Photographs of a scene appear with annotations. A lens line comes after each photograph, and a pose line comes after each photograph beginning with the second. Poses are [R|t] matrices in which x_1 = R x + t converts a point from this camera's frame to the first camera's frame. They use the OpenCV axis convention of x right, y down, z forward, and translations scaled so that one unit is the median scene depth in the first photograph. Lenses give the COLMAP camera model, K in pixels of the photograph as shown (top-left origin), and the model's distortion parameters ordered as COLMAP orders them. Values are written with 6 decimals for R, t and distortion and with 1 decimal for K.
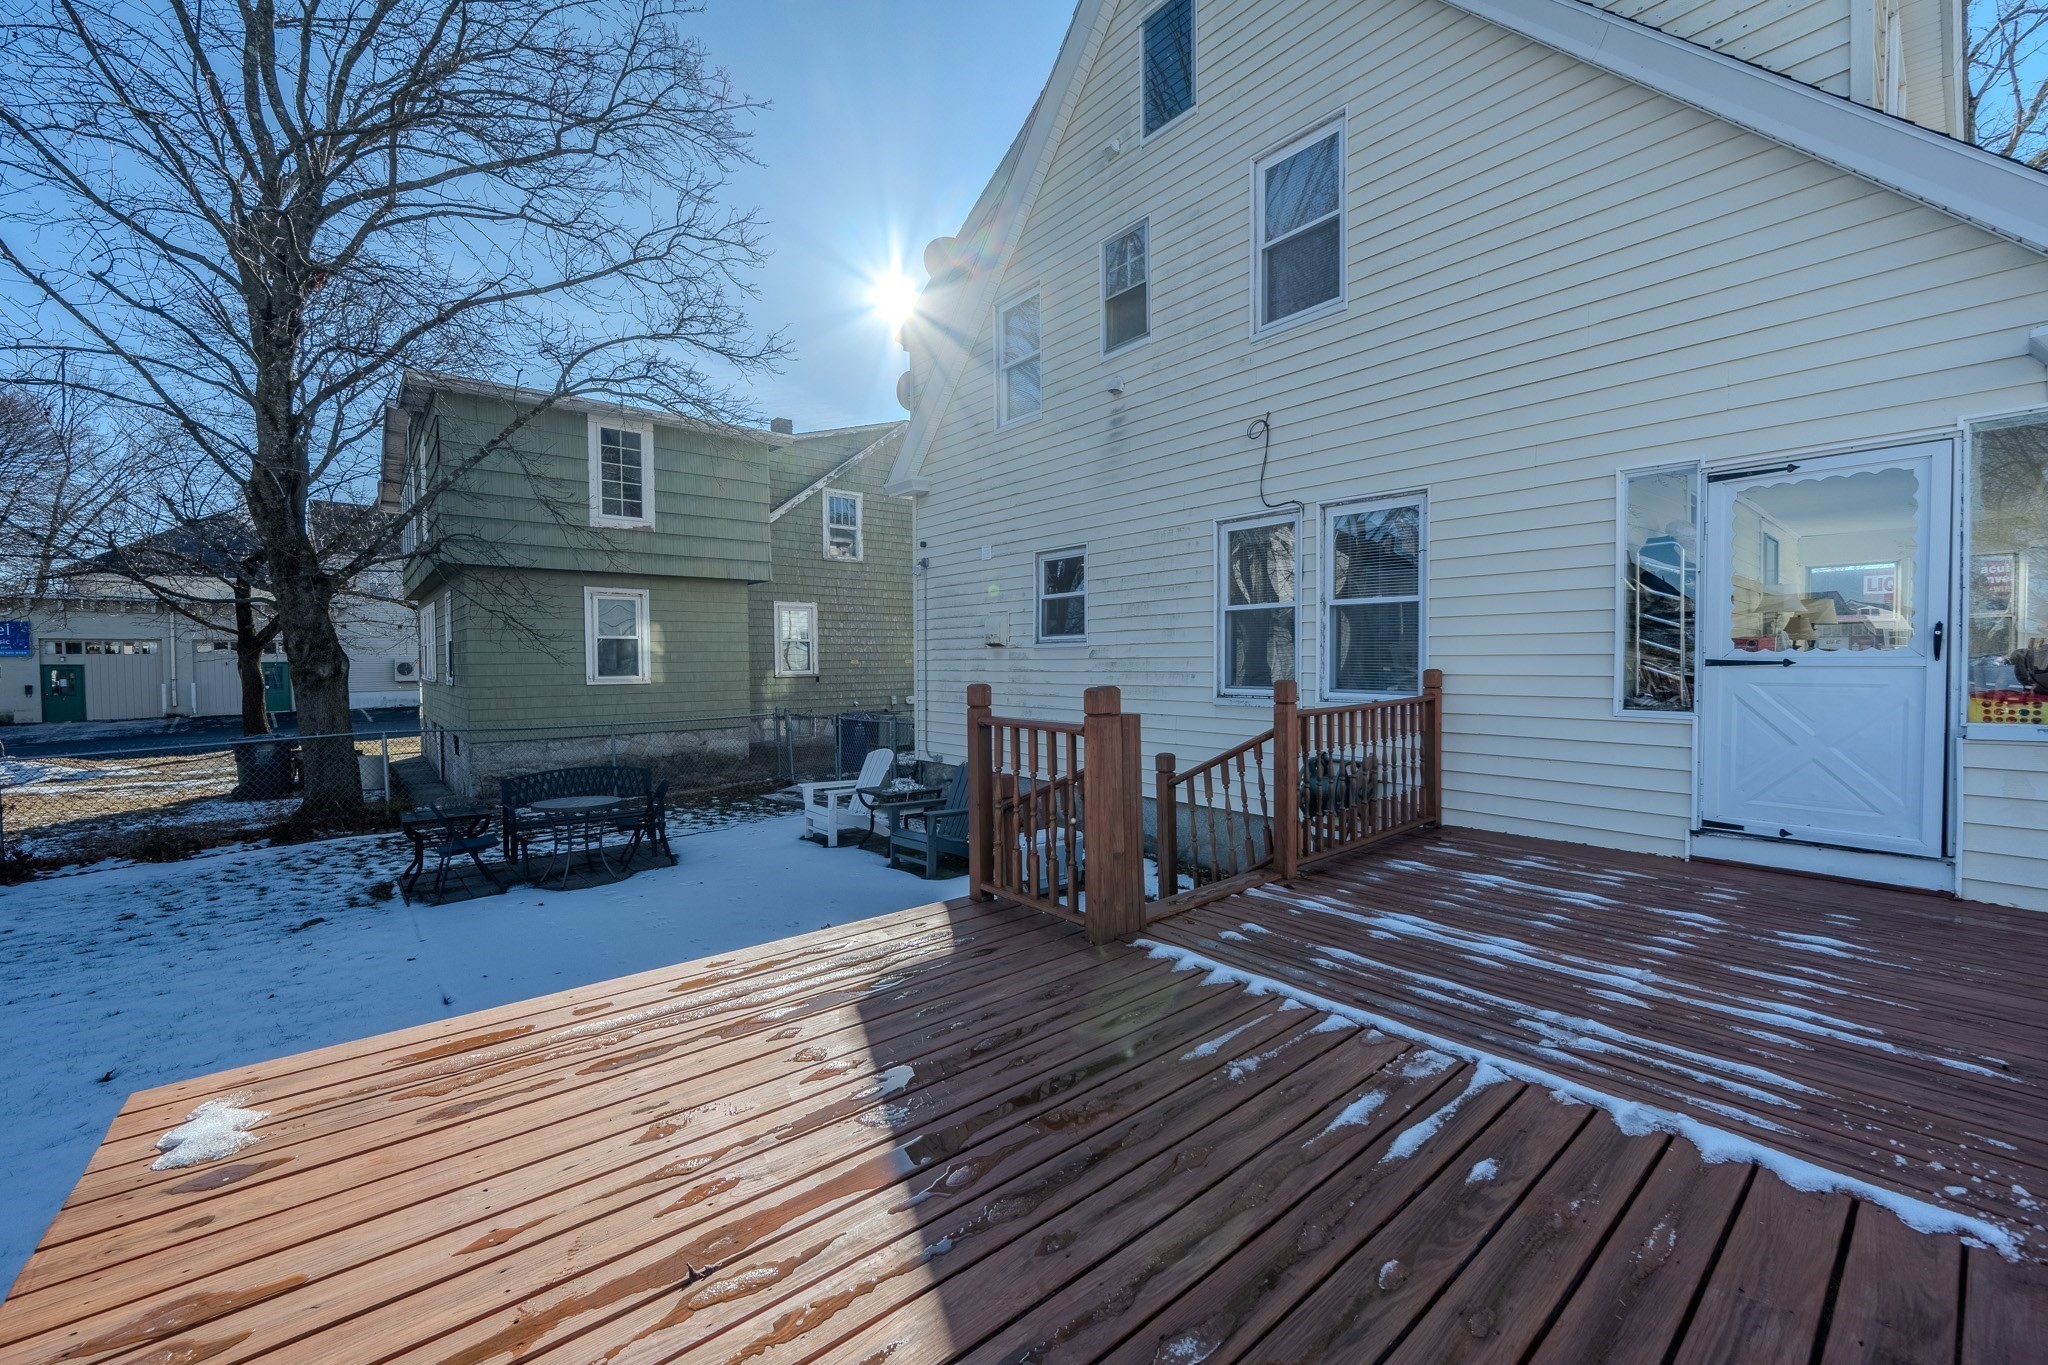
lens RADIAL K [[807.2, 0, 1024.0], [0, 807.2, 682.5], [0, 0, 1]] dist [-0.001643, 0.000385]
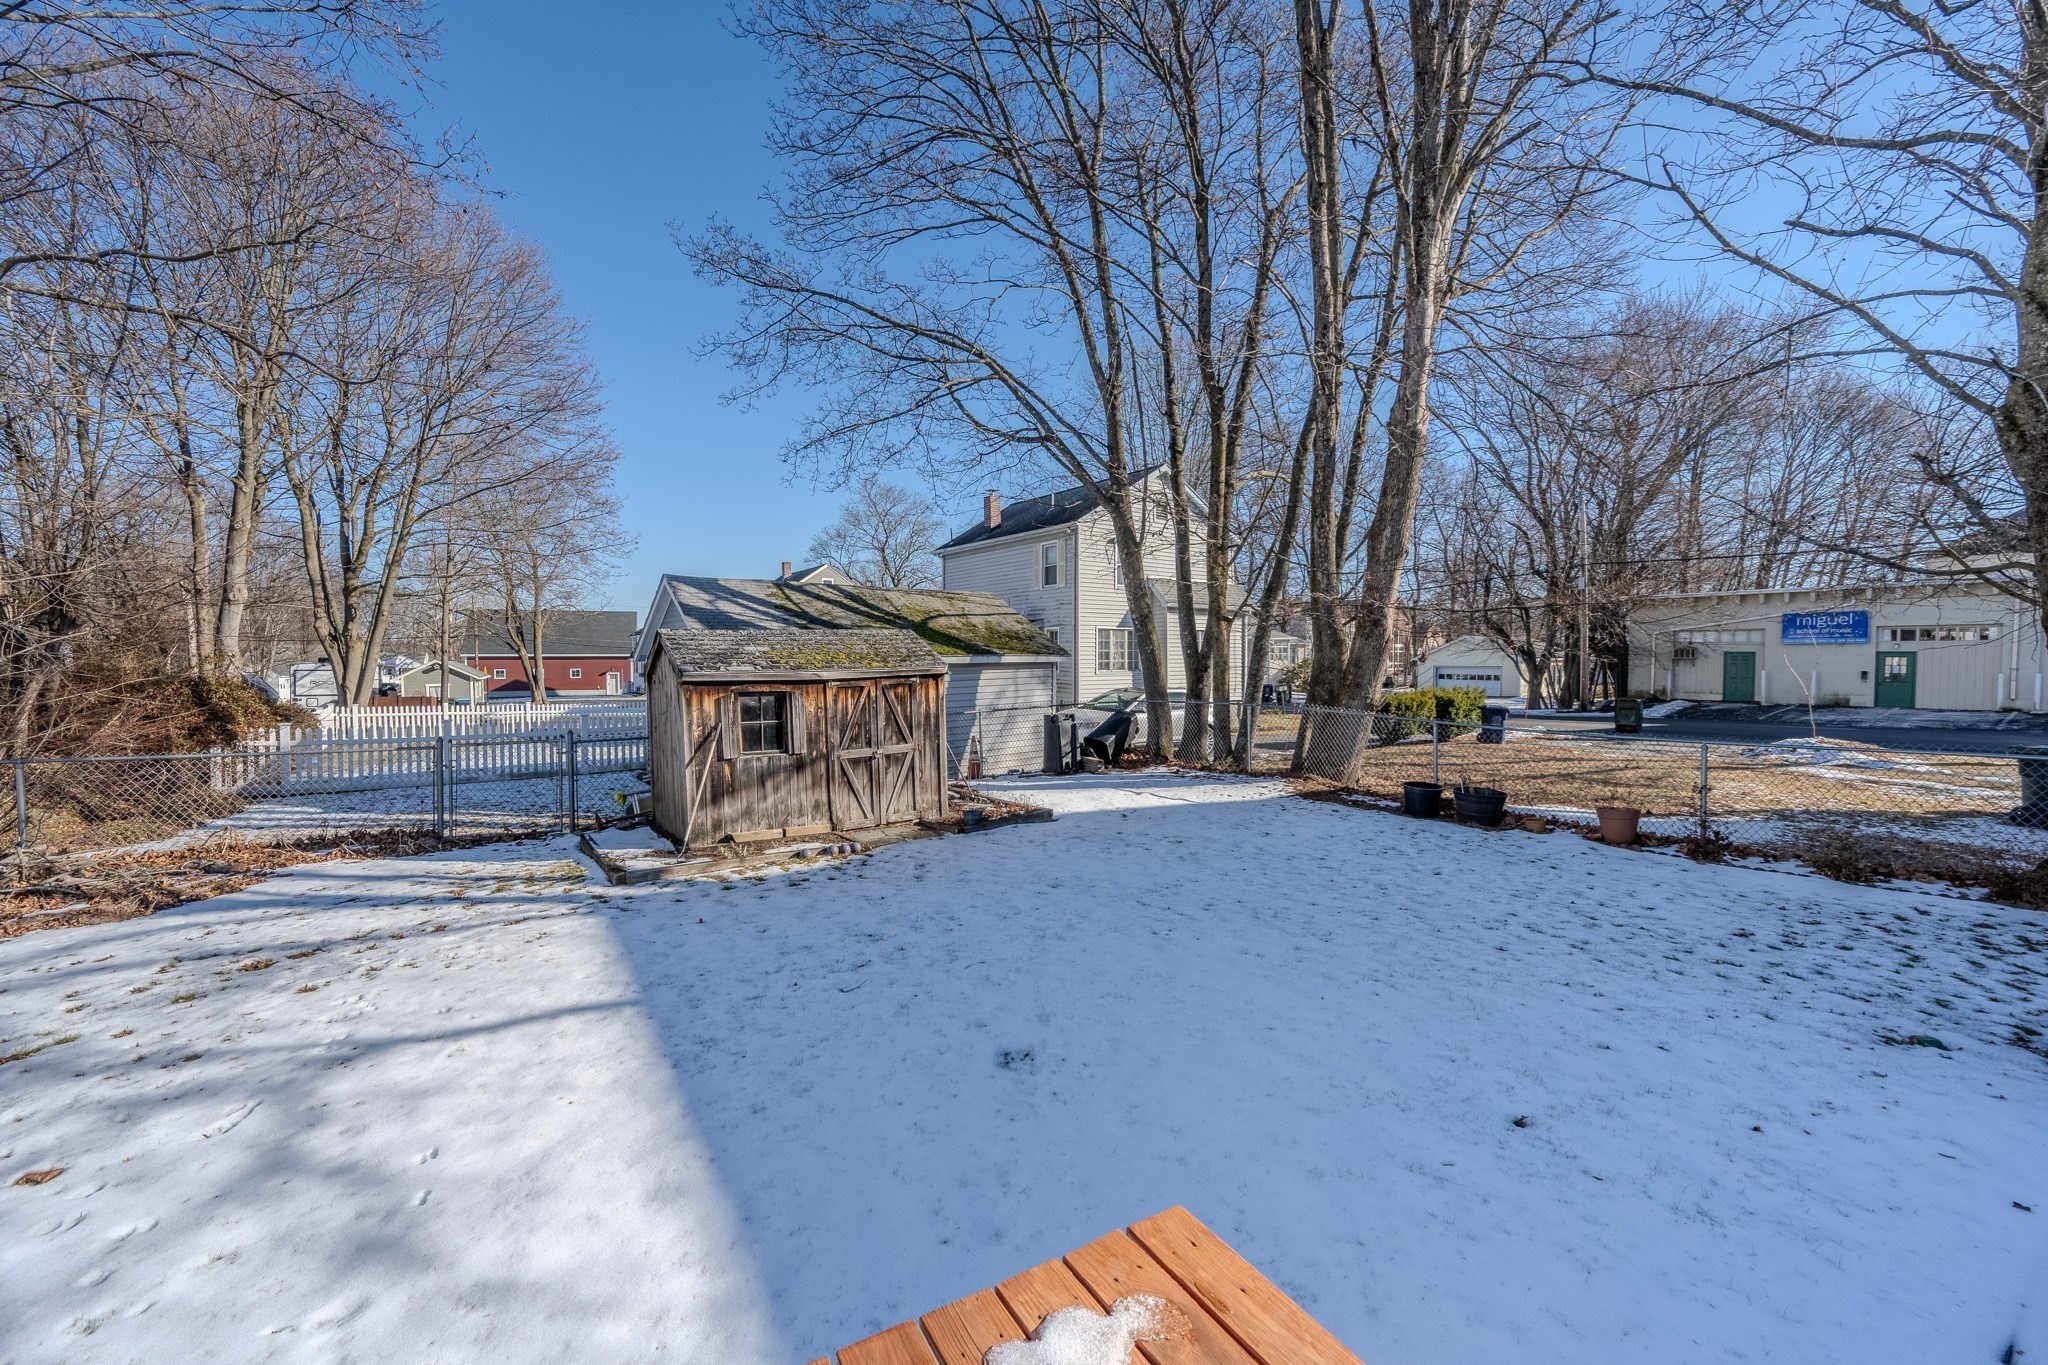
lens RADIAL K [[807.2, 0, 1024.0], [0, 807.2, 682.5], [0, 0, 1]] dist [-0.001643, 0.000385]
pose [[-0.151755, 0.041057, -0.987565, -0.054986], [-0.024875, 0.998662, 0.045341, -0.004360], [0.988105, 0.031446, -0.150530, 0.156939]]
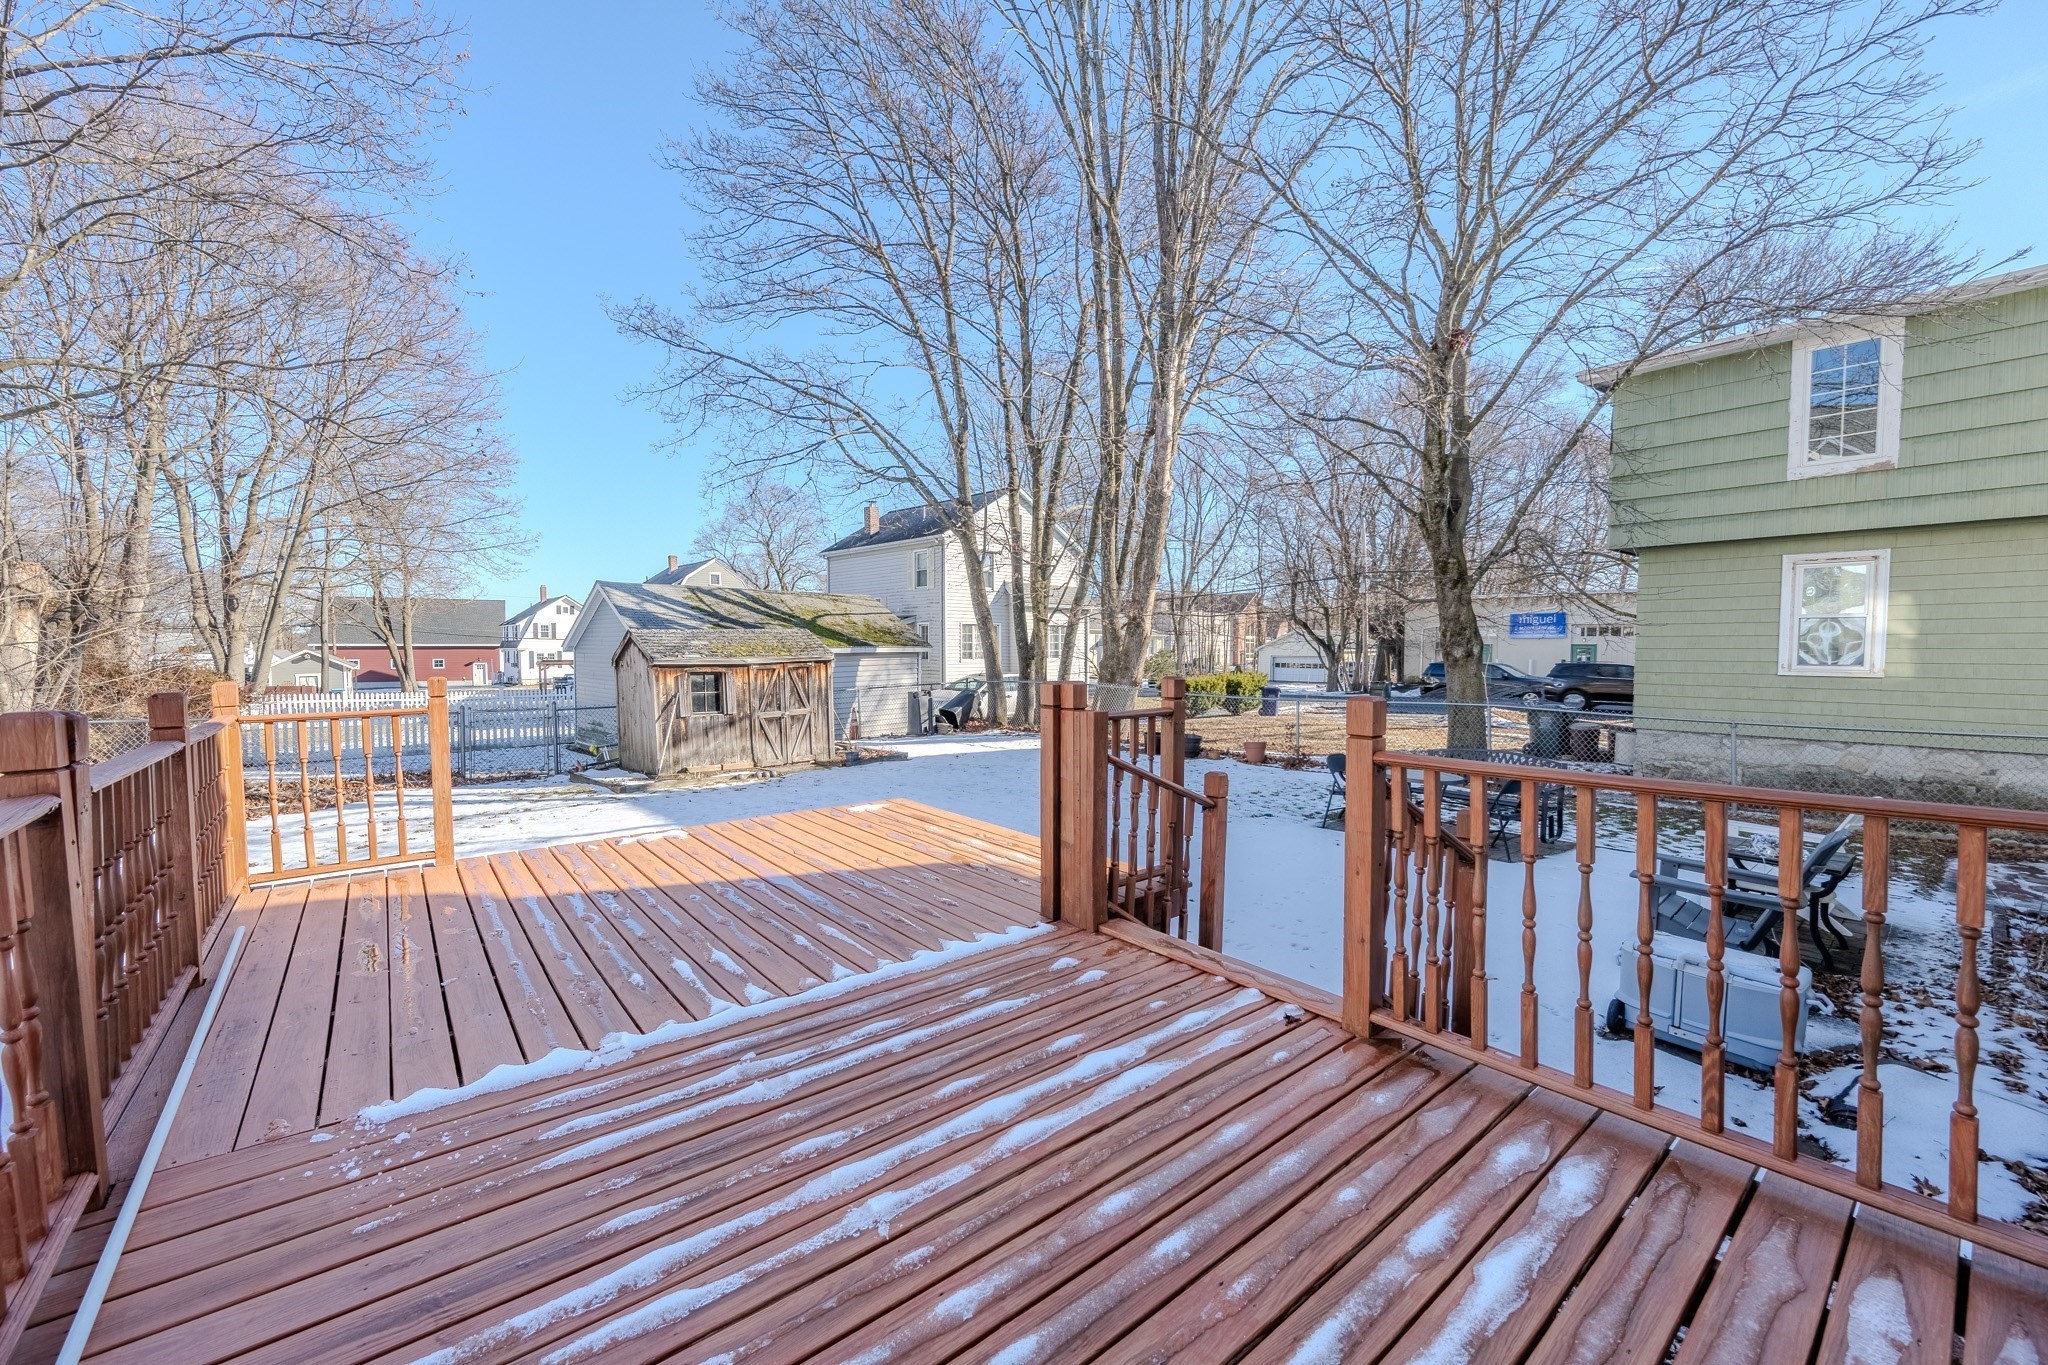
lens RADIAL K [[807.2, 0, 1024.0], [0, 807.2, 682.5], [0, 0, 1]] dist [-0.001643, 0.000385]
pose [[-0.012738, 0.053427, -0.998491, 0.288741], [-0.027974, 0.998162, 0.053766, -0.012053], [0.999527, 0.028617, -0.011220, 0.240305]]
